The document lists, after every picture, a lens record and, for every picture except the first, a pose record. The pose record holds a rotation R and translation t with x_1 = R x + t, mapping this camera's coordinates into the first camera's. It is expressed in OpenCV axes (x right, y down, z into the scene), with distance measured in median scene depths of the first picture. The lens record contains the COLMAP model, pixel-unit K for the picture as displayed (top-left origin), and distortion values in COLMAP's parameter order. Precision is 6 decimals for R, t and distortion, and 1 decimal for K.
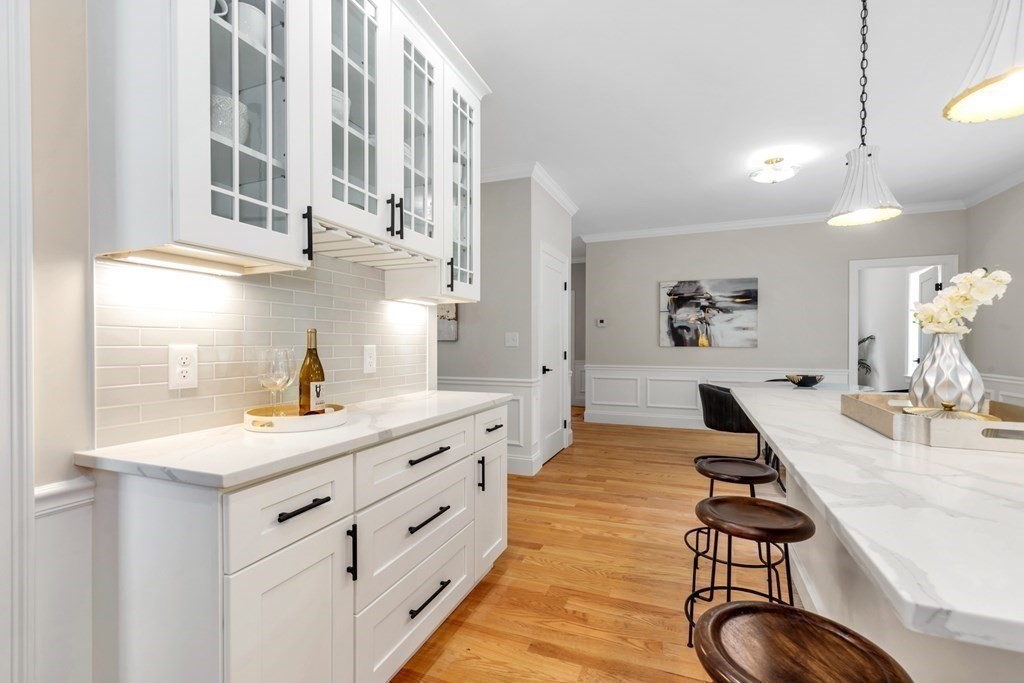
lens RADIAL K [[455.1, 0, 510.8], [0, 455.1, 345.2], [0, 0, 1]] dist [0.000429, -0.000117]
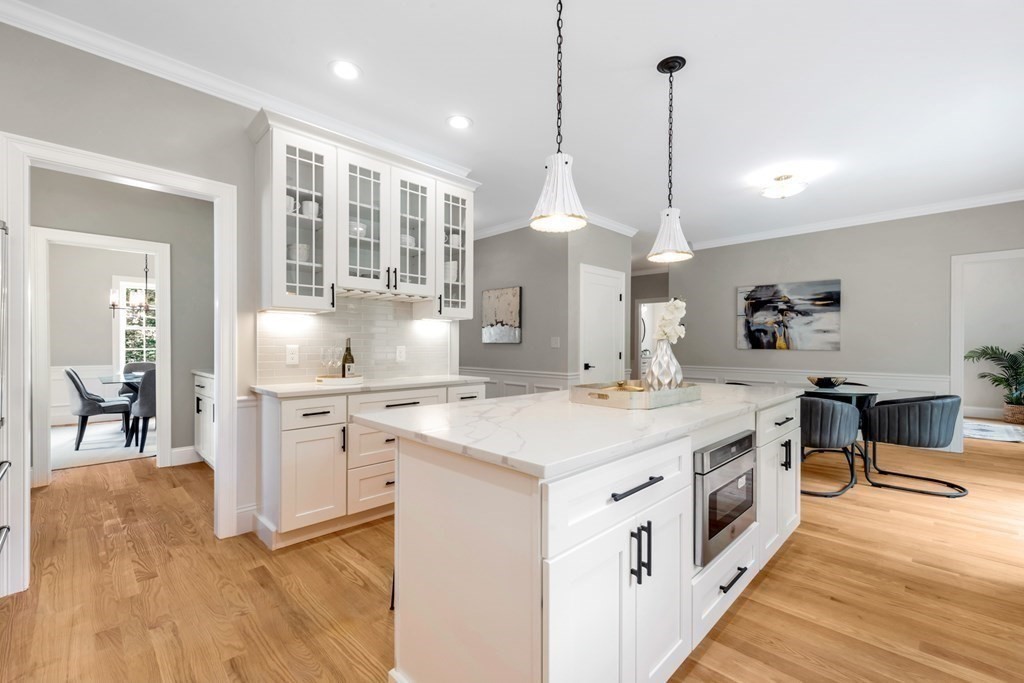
lens RADIAL K [[436.0, 0, 512.0], [0, 436.0, 341.5], [0, 0, 1]] dist [0.000388, 0.000043]
pose [[0.921253, 0.000939, -0.388962, 0.257243], [-0.005538, 0.999927, -0.010704, -0.000621], [0.388924, 0.012015, 0.921192, -0.134318]]
